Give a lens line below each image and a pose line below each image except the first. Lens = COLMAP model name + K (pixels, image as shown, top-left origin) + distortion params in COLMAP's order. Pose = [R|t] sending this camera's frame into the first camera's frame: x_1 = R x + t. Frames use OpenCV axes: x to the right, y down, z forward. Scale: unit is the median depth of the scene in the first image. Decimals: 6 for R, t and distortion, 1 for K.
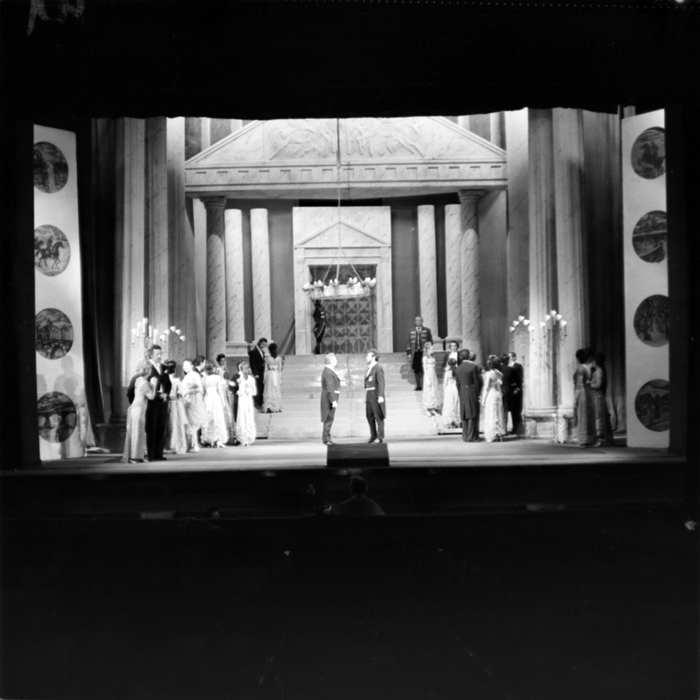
lens RADIAL K [[1056.0, 0, 333.7], [0, 1056.0, 378.4], [0, 0, 1]] dist [-0.023250, -0.116499]
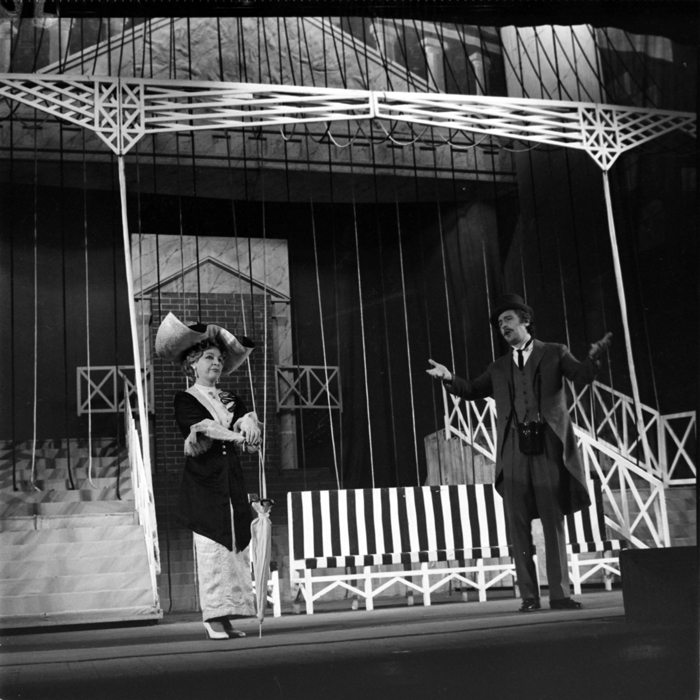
lens RADIAL K [[1056.0, 0, 333.7], [0, 1056.0, 378.4], [0, 0, 1]] dist [-0.023250, -0.116499]
pose [[0.961804, 0.013314, 0.273416, -0.111546], [0.038535, 0.982284, -0.183392, 0.044343], [-0.271014, 0.186923, 0.944252, 0.496973]]
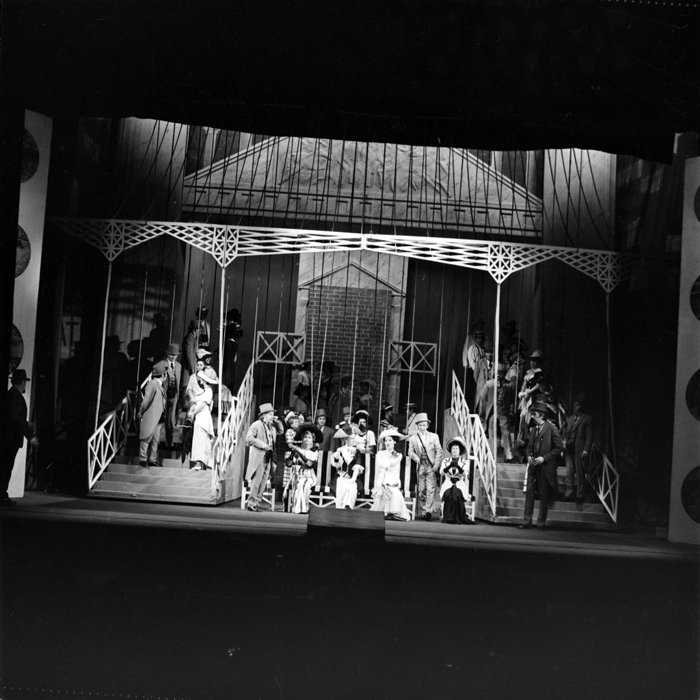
lens RADIAL K [[1058.7, 0, 351.7], [0, 1058.7, 369.4], [0, 0, 1]] dist [-0.021895, -0.127639]
pose [[0.996024, 0.088348, 0.011434, 0.005271], [-0.087280, 0.993479, -0.073365, 0.009723], [-0.017841, 0.072075, 0.997240, 0.123319]]
